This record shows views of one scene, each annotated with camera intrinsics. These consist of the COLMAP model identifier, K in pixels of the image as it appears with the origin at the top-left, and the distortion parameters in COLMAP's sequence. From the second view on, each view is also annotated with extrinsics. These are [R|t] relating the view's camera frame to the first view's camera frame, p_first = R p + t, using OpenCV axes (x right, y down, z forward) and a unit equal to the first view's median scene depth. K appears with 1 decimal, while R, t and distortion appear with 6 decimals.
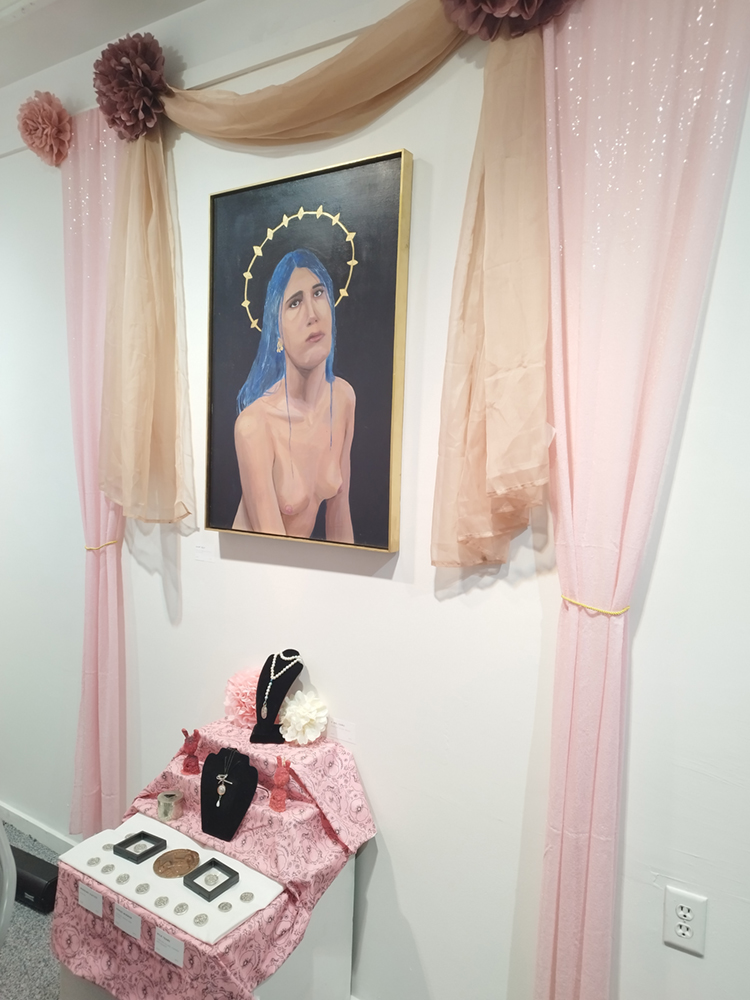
lens RADIAL K [[706.1, 0, 374.5], [0, 706.1, 504.8], [0, 0, 1]] dist [0.029851, -0.039436]
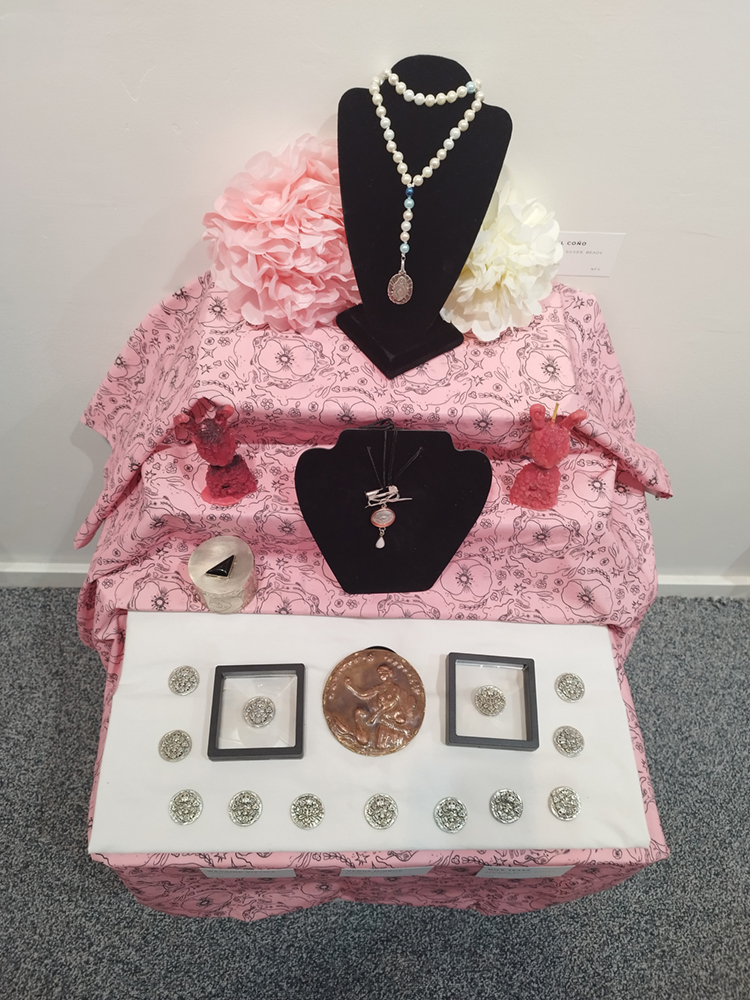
lens RADIAL K [[706.1, 0, 376.4], [0, 706.1, 495.1], [0, 0, 1]] dist [0.029851, -0.039436]
pose [[0.833513, -0.460255, 0.305650, -0.378381], [0.020992, 0.579195, 0.814919, 0.092343], [-0.552101, -0.672829, 0.492428, 0.939287]]
